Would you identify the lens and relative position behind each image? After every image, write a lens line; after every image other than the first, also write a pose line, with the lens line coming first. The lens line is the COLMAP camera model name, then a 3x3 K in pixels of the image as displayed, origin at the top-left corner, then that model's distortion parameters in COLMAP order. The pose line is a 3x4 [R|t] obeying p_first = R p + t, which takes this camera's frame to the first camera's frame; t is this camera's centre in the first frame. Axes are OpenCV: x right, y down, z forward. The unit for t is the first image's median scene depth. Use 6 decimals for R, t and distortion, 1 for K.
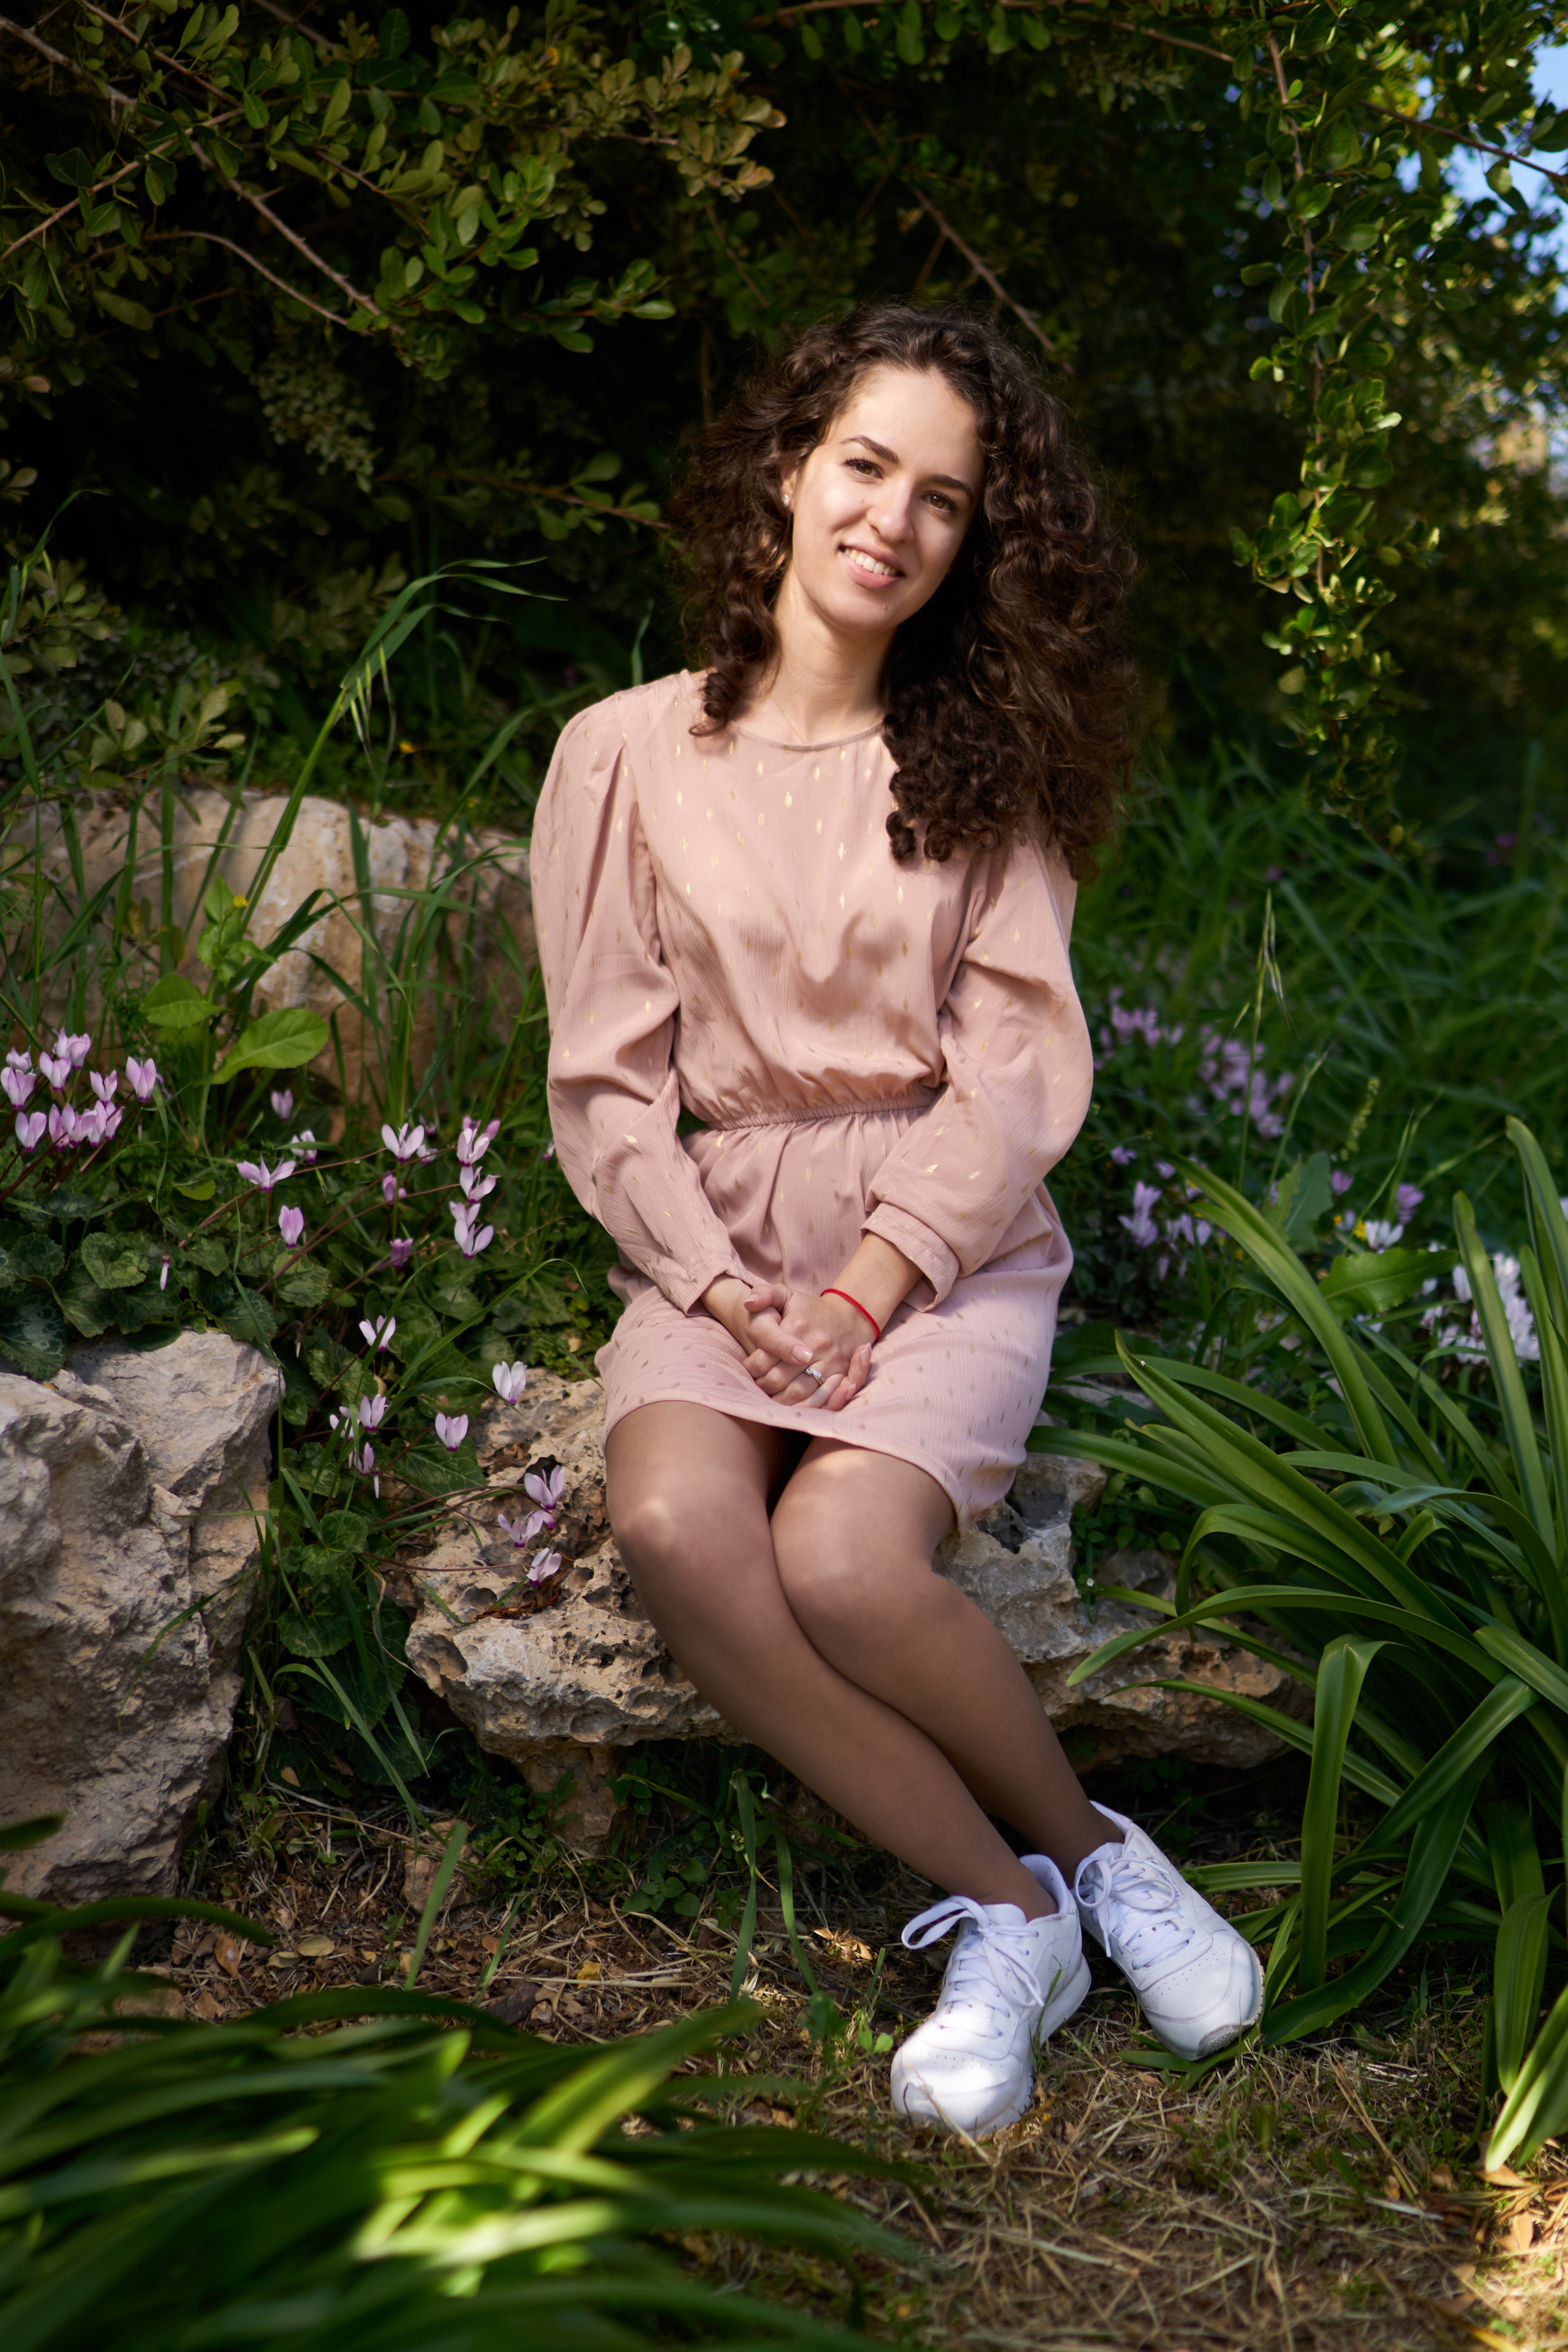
lens RADIAL K [[2891.3, 0, 775.0], [0, 2891.3, 1362.1], [0, 0, 1]] dist [0.020354, 0.009728]
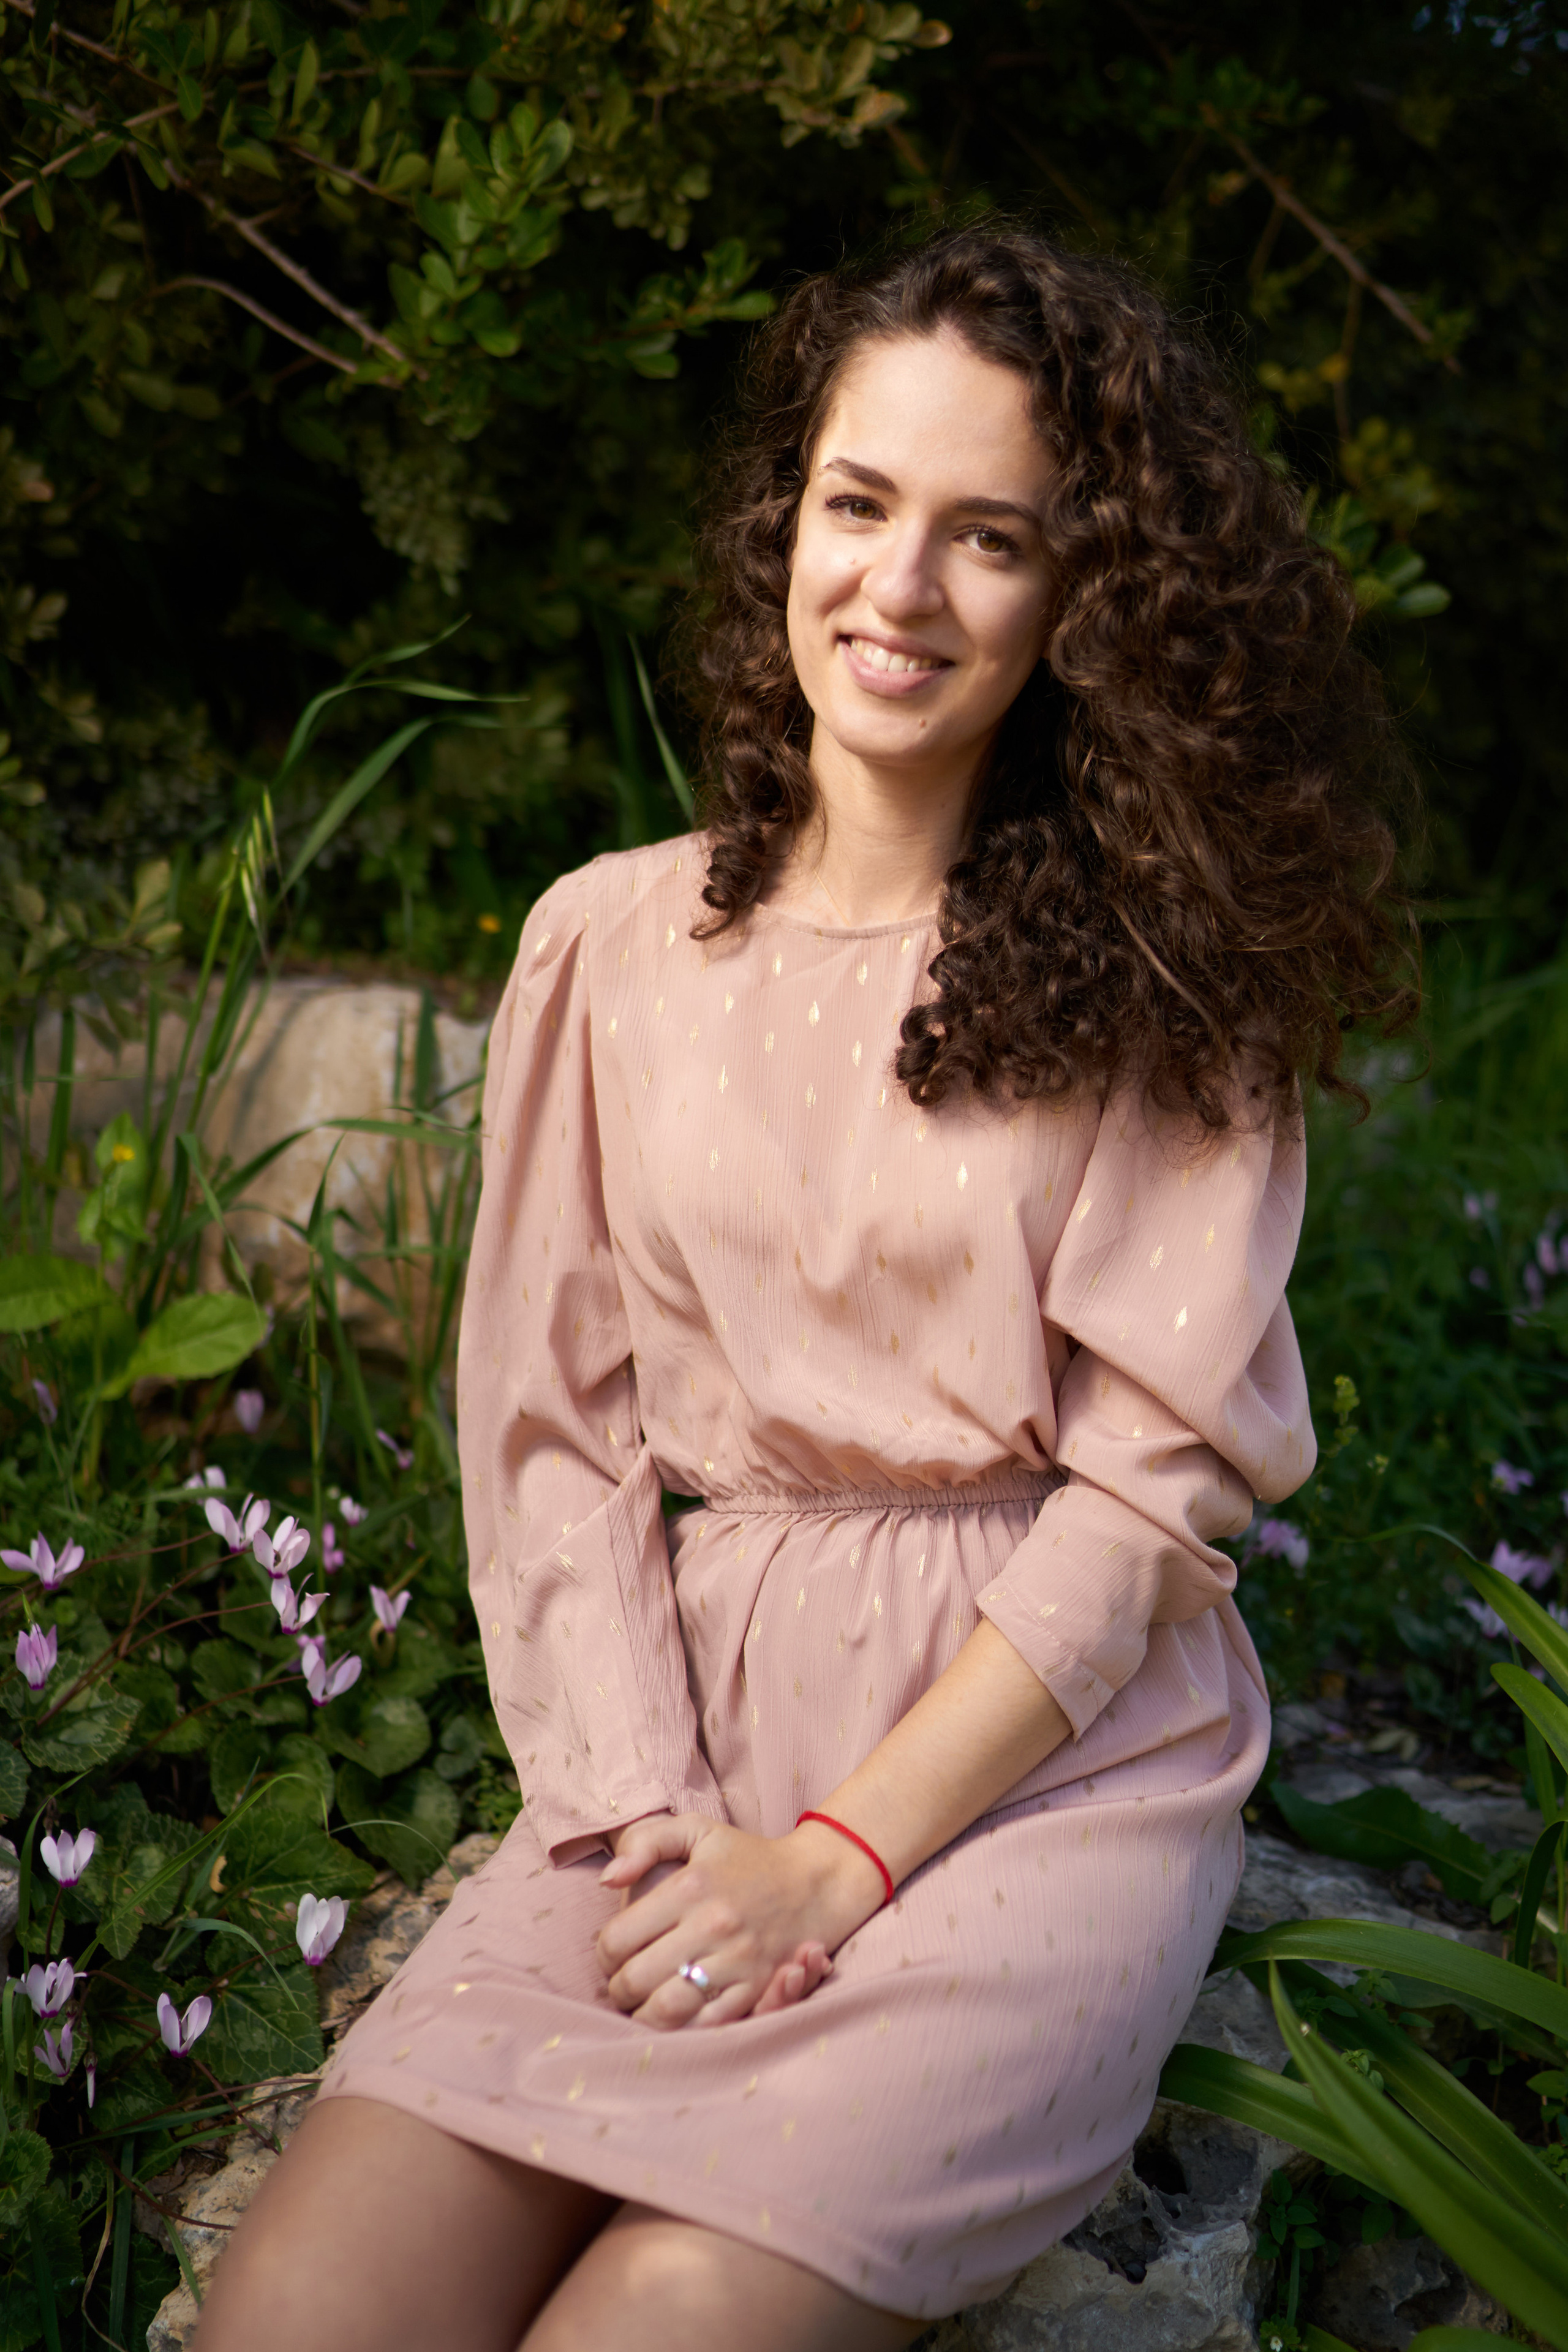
lens RADIAL K [[2526.6, 0, 684.6], [0, 2526.6, 1194.7], [0, 0, 1]] dist [0.015619, 0.022033]
pose [[0.948585, 0.004150, -0.316495, 0.158519], [-0.028812, 0.996895, -0.073281, -0.113556], [0.315208, 0.078632, 0.945760, 0.477310]]
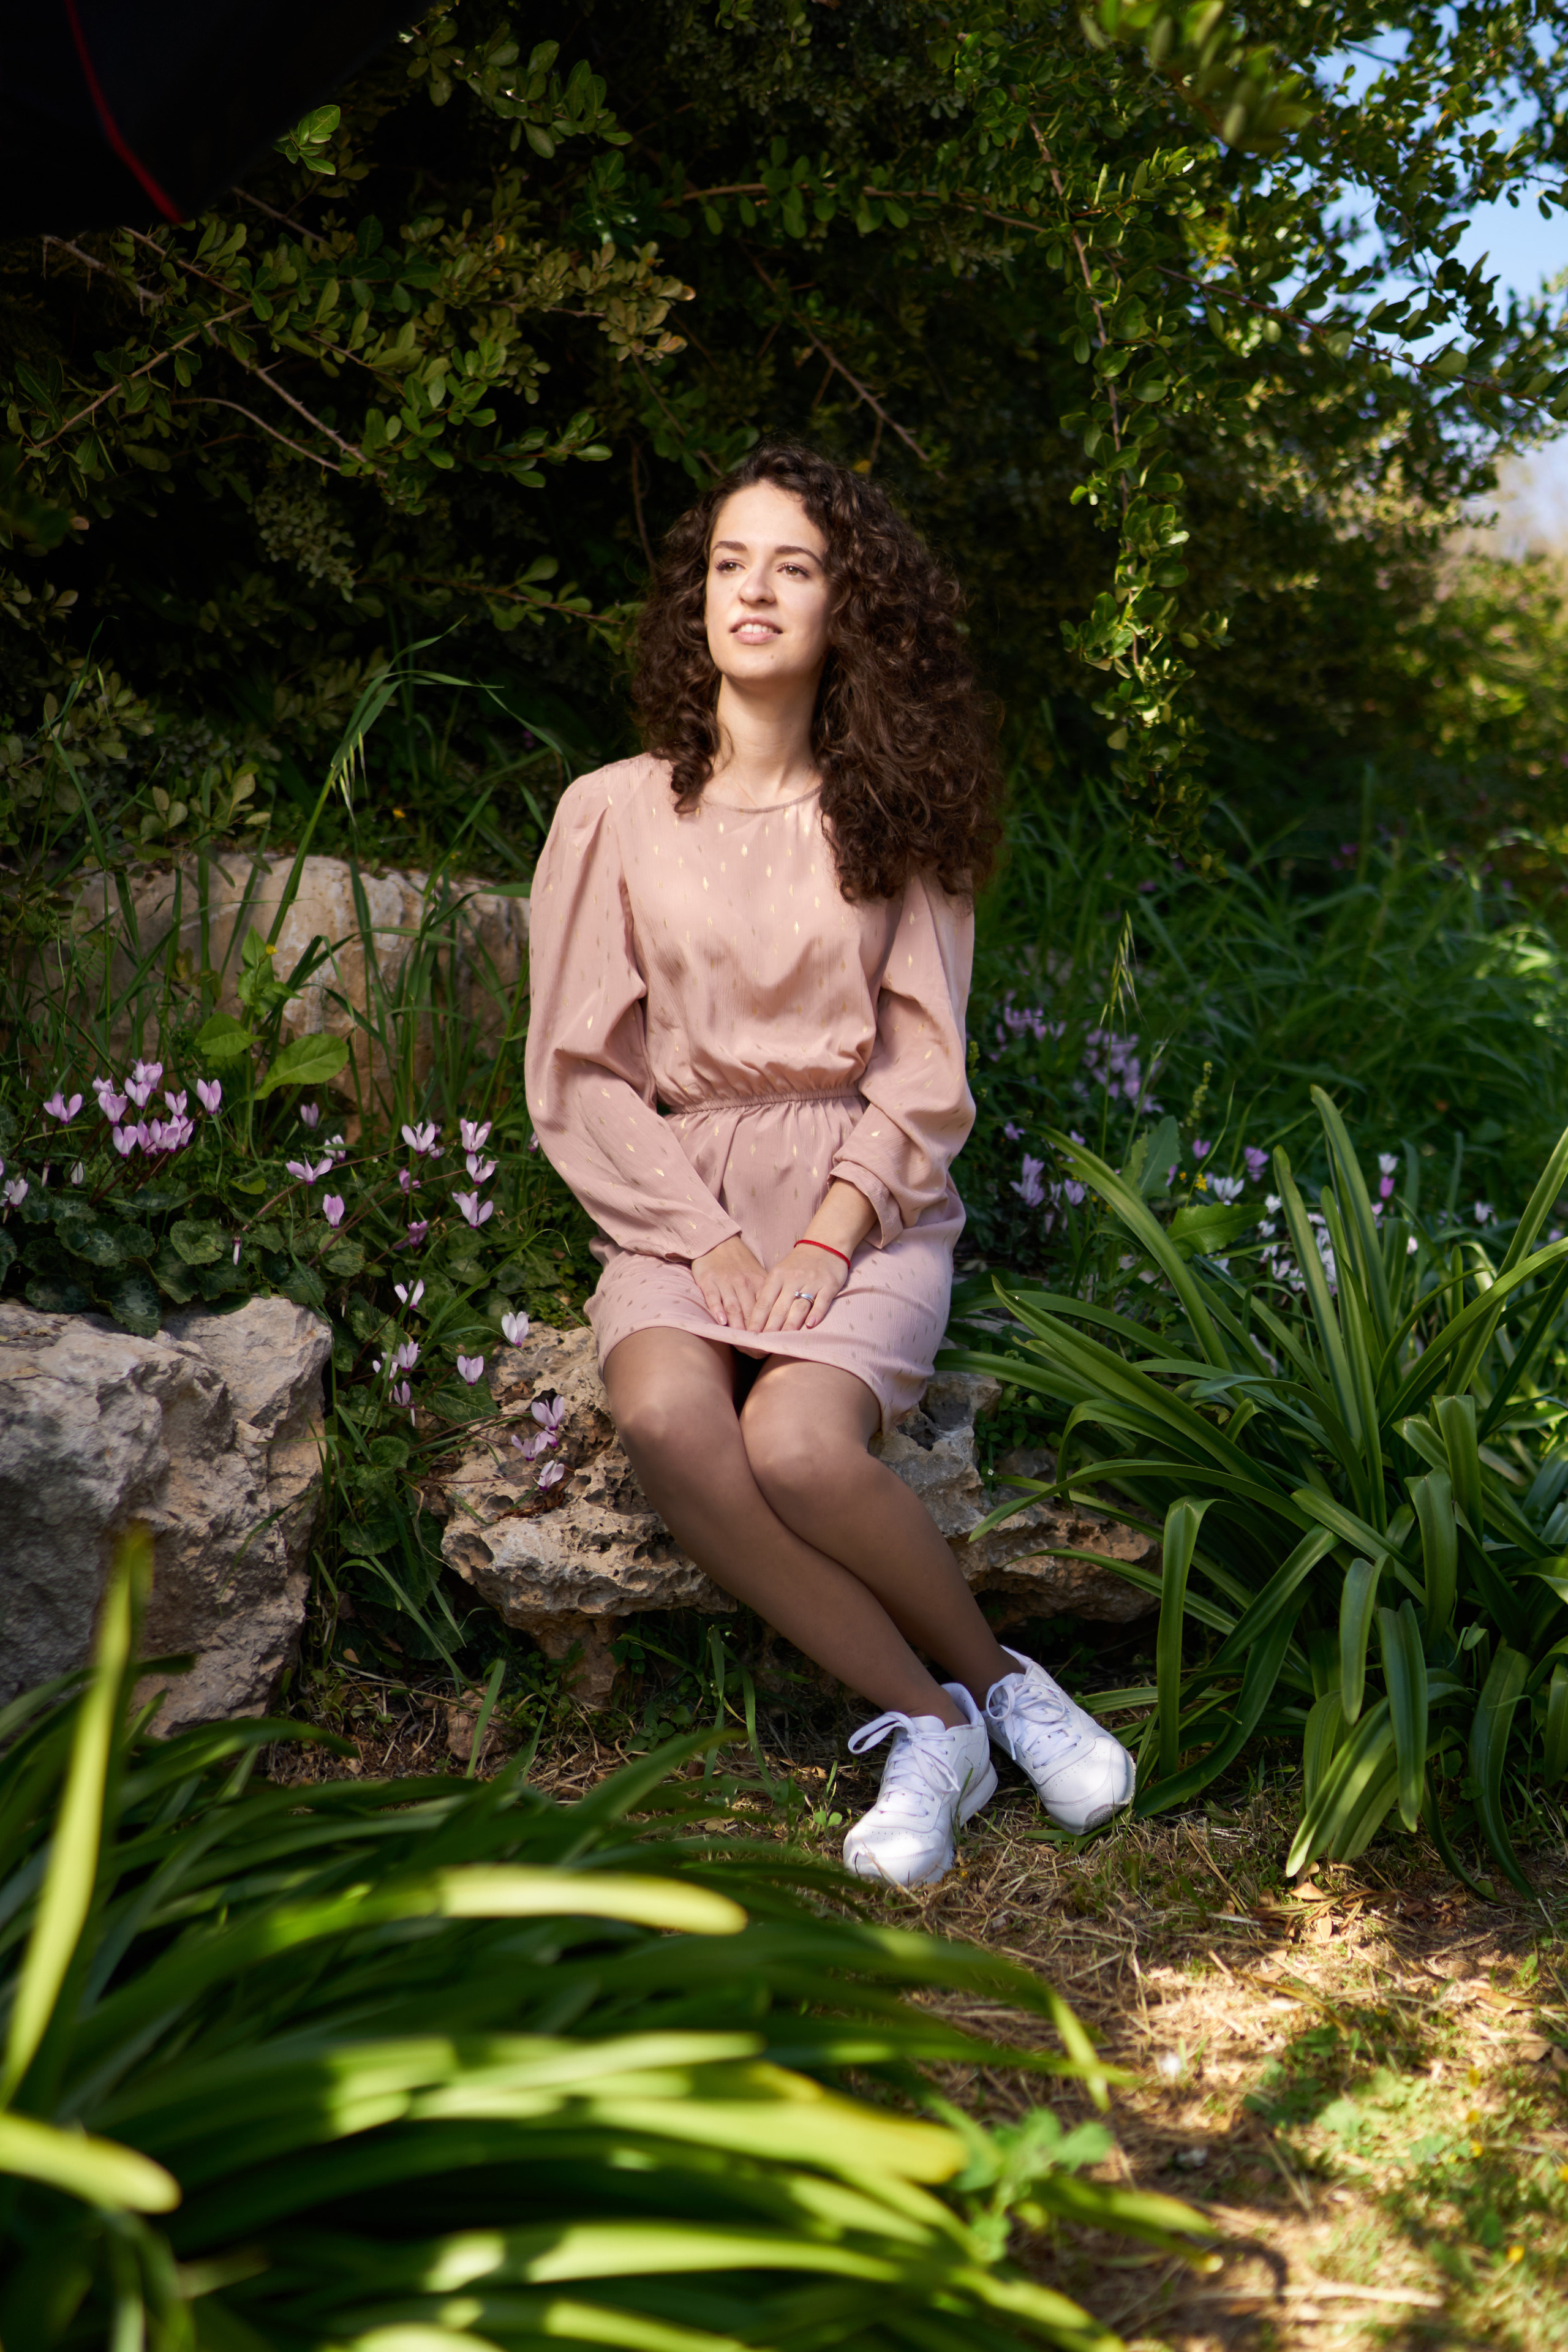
lens RADIAL K [[2947.1, 0, 904.2], [0, 2947.1, 1330.3], [0, 0, 1]] dist [0.059998, -0.260782]
pose [[0.997406, -0.042625, 0.057996, 0.000896], [0.043378, 0.998989, -0.011790, 0.029188], [-0.057435, 0.014275, 0.998247, -0.272145]]
